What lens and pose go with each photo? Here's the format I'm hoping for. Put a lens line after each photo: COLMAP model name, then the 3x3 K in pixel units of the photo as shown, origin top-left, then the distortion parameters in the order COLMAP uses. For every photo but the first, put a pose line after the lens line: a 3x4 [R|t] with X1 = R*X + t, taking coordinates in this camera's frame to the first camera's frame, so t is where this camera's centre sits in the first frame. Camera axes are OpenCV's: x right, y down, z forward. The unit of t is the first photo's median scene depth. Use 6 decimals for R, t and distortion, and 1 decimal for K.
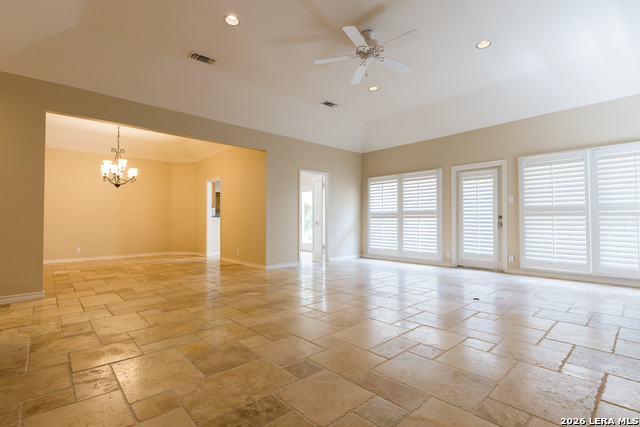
lens RADIAL K [[300.6, 0, 318.0], [0, 300.6, 215.5], [0, 0, 1]] dist [-0.001374, -0.000173]
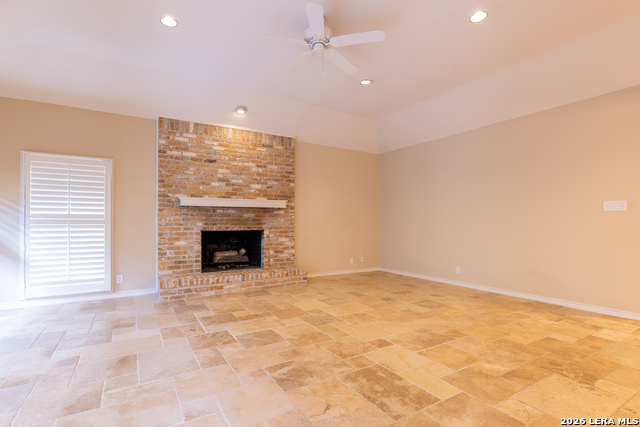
lens RADIAL K [[317.6, 0, 329.0], [0, 317.6, 223.9], [0, 0, 1]] dist [-0.002387, -0.000166]
pose [[-0.985094, 0.003029, 0.171990, -0.007701], [0.000079, 0.999853, -0.017156, -0.005734], [-0.172017, -0.016886, -0.984949, 1.086115]]
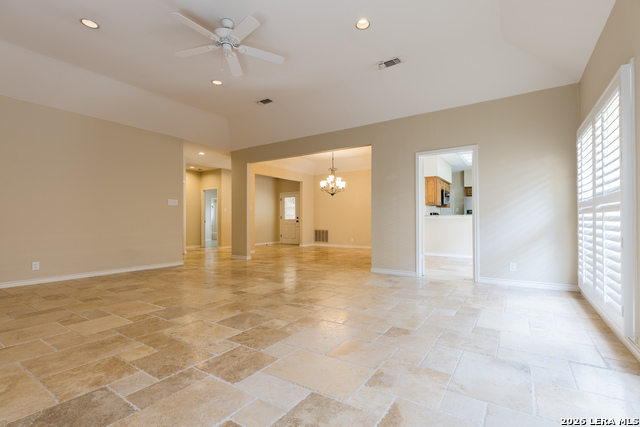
lens RADIAL K [[300.6, 0, 318.0], [0, 300.6, 215.5], [0, 0, 1]] dist [-0.001374, -0.000173]
pose [[0.246377, -0.014339, -0.969068, 0.674127], [0.020778, 0.999739, -0.009510, 0.010360], [0.968951, -0.017792, 0.246610, 0.600580]]
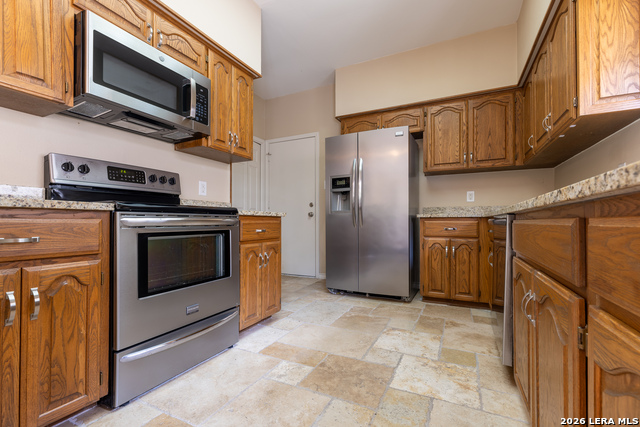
lens RADIAL K [[288.0, 0, 320.4], [0, 288.0, 225.9], [0, 0, 1]] dist [0.001387, -0.000162]
pose [[0.375034, 0.017415, -0.926847, -0.273304], [0.015433, 0.999568, 0.025026, 0.055067], [0.926883, -0.023689, 0.374603, 1.613261]]
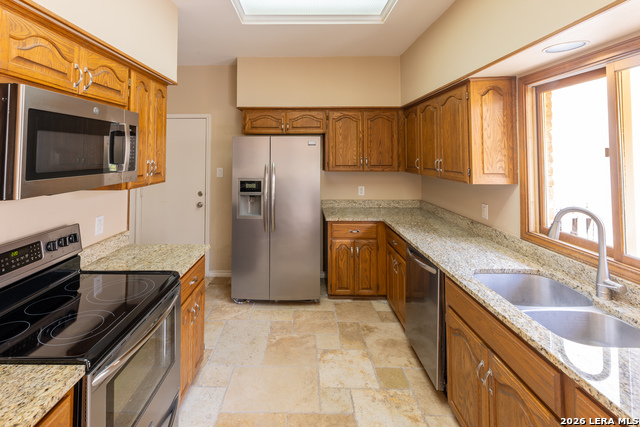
lens RADIAL K [[311.0, 0, 301.2], [0, 311.0, 152.1], [0, 0, 1]] dist [0.001702, -0.000288]
pose [[0.737554, -0.002613, -0.675283, -0.322952], [0.010628, 0.999914, 0.007738, -0.072521], [0.675205, -0.012884, 0.737518, 1.511079]]
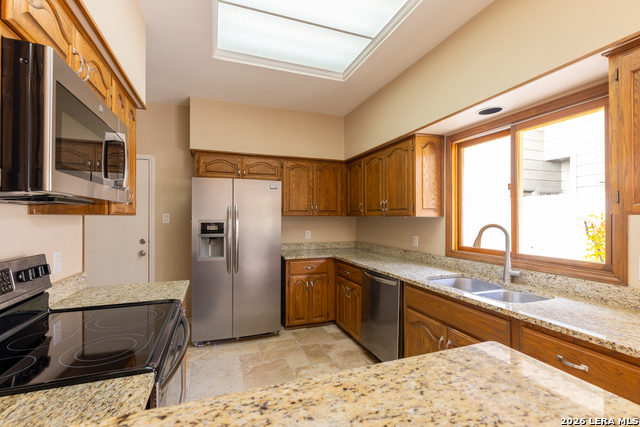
lens RADIAL K [[288.0, 0, 320.4], [0, 288.0, 225.9], [0, 0, 1]] dist [0.001387, -0.000162]
pose [[0.929165, 0.014113, -0.369395, -0.394273], [0.003213, 0.998925, 0.046247, -0.036455], [0.369650, -0.044158, 0.928121, 1.455962]]
